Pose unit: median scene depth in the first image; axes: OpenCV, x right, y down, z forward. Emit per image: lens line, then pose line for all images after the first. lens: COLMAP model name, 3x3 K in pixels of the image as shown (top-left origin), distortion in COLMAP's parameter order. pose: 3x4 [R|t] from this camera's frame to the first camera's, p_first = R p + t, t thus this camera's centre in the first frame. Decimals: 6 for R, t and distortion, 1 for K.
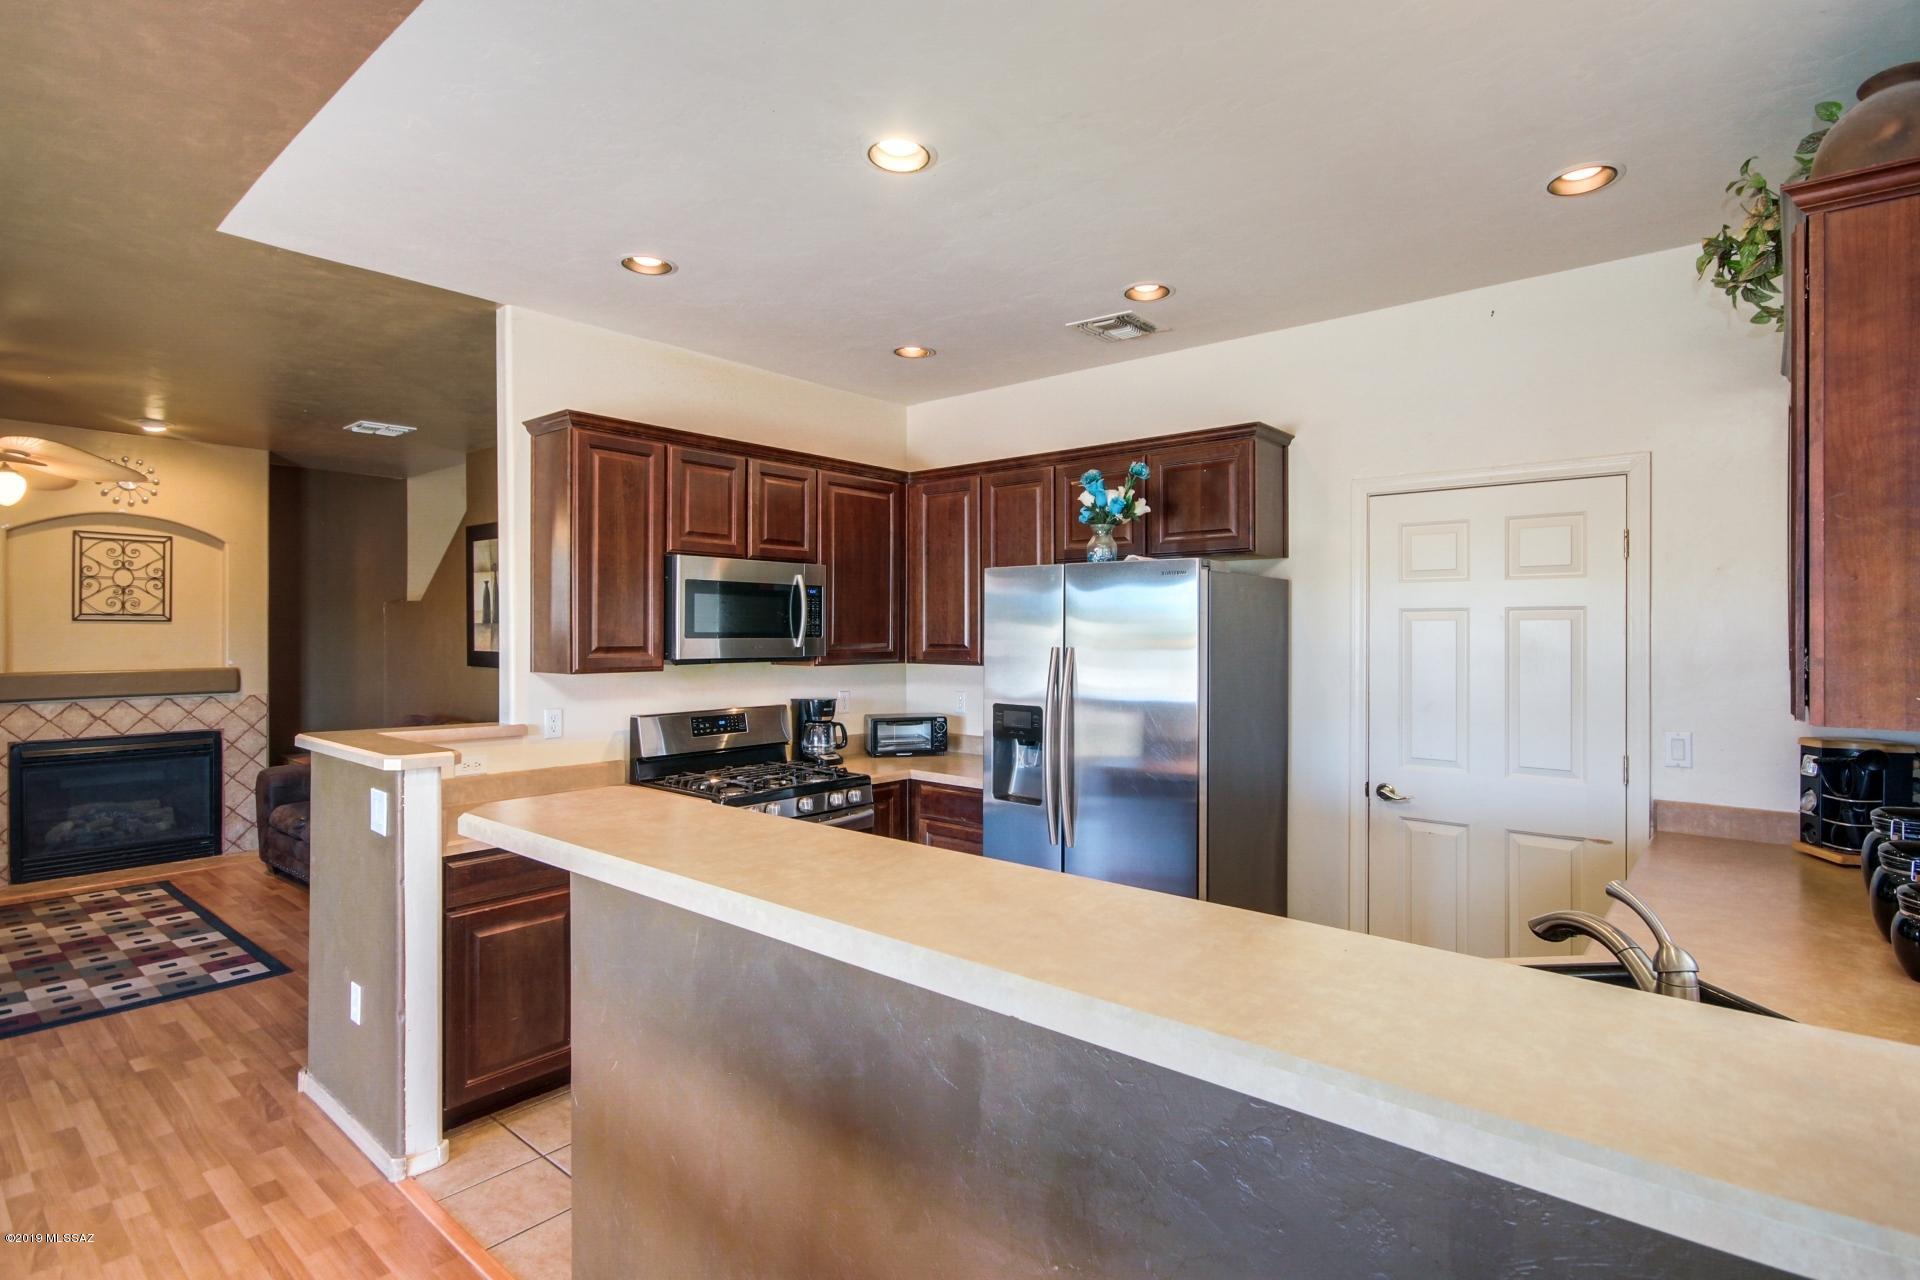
lens RADIAL K [[957.8, 0, 963.1], [0, 957.8, 627.8], [0, 0, 1]] dist [0.003107, -0.006621]
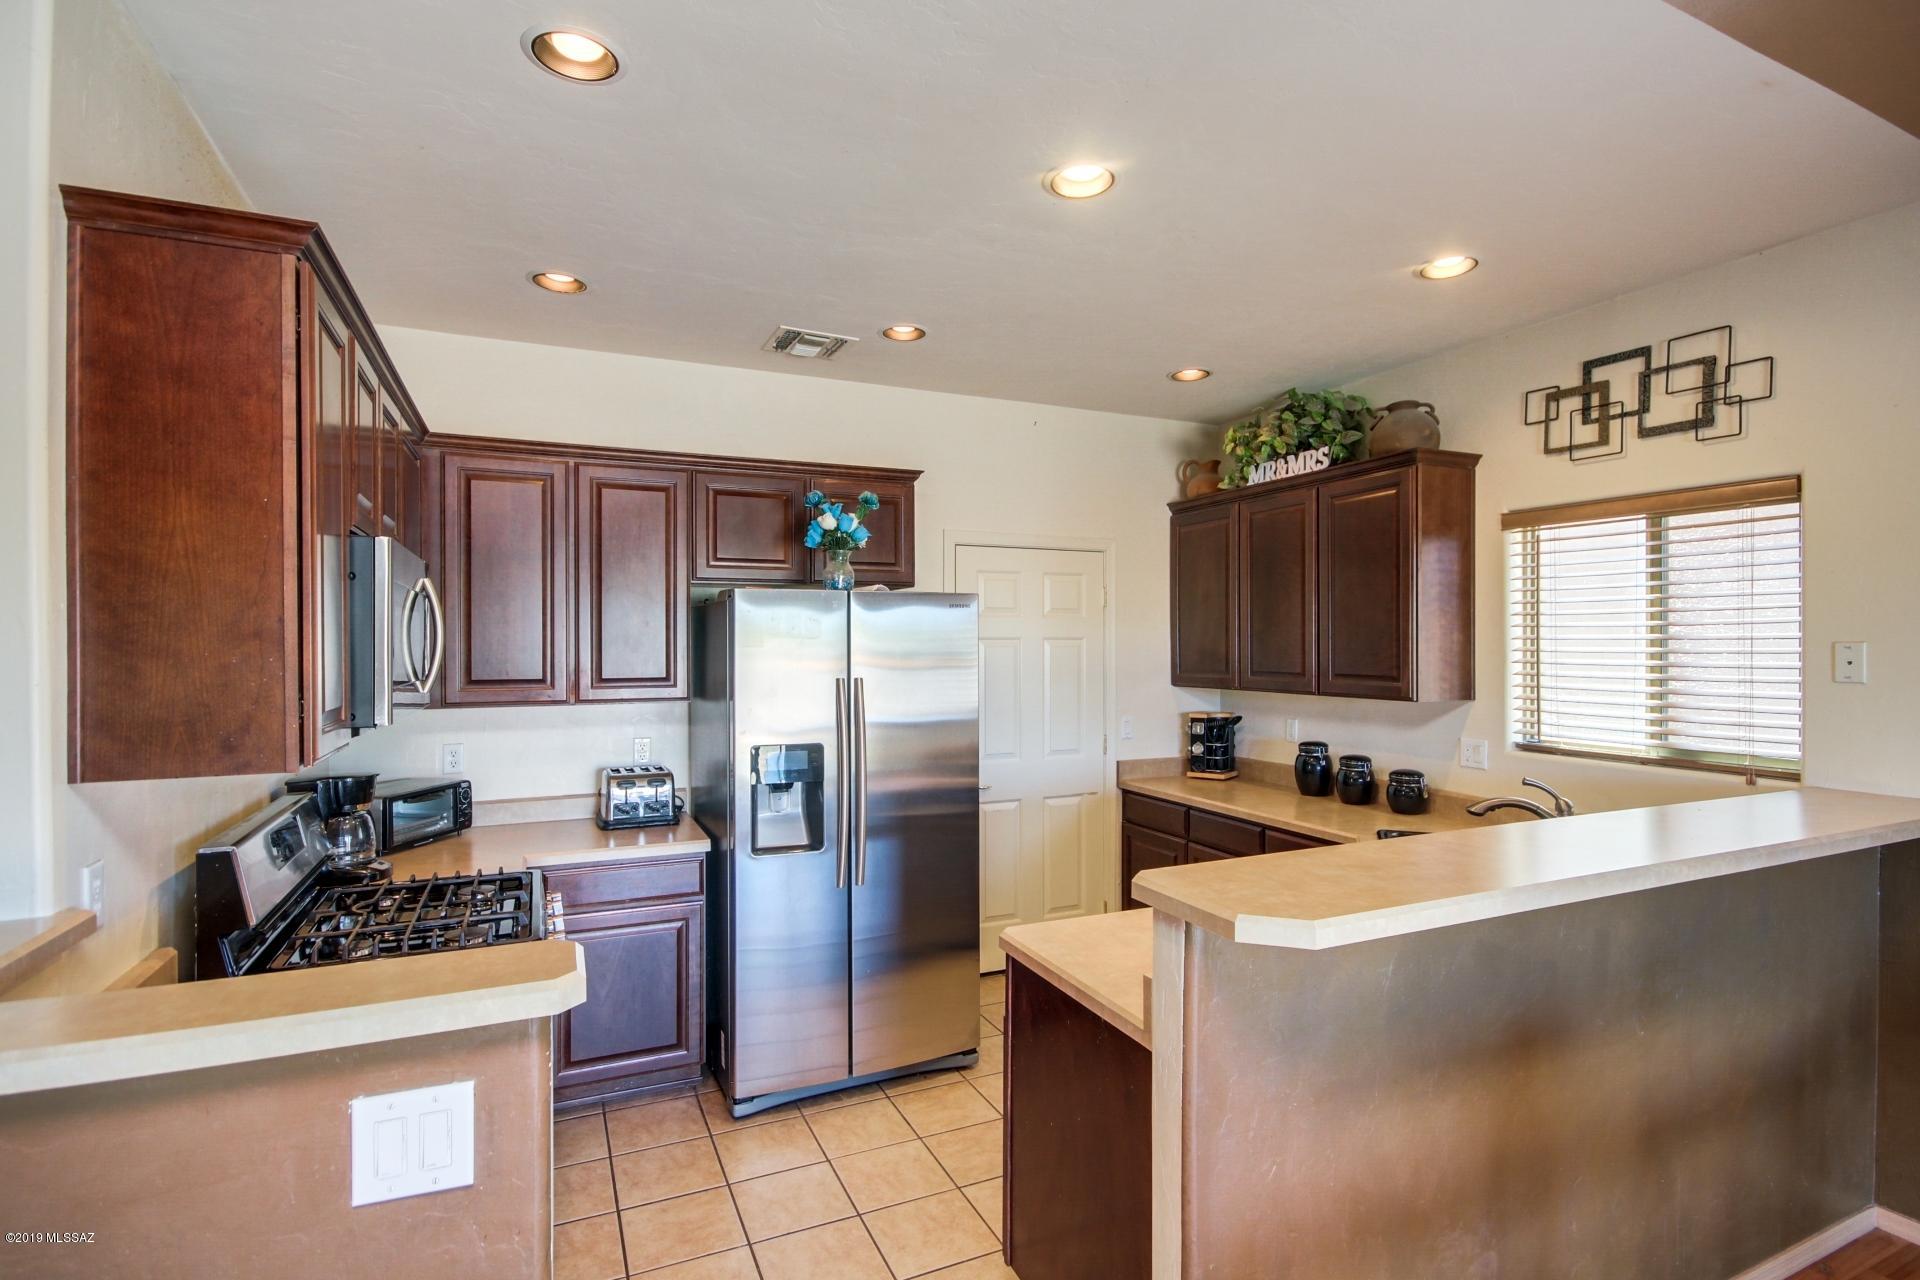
lens RADIAL K [[942.4, 0, 991.6], [0, 942.4, 649.4], [0, 0, 1]] dist [-0.003572, -0.000923]
pose [[0.413587, -0.008194, 0.910428, -0.529414], [0.002262, 0.999966, 0.007973, -0.011596], [-0.910462, -0.001238, 0.413591, 0.372570]]
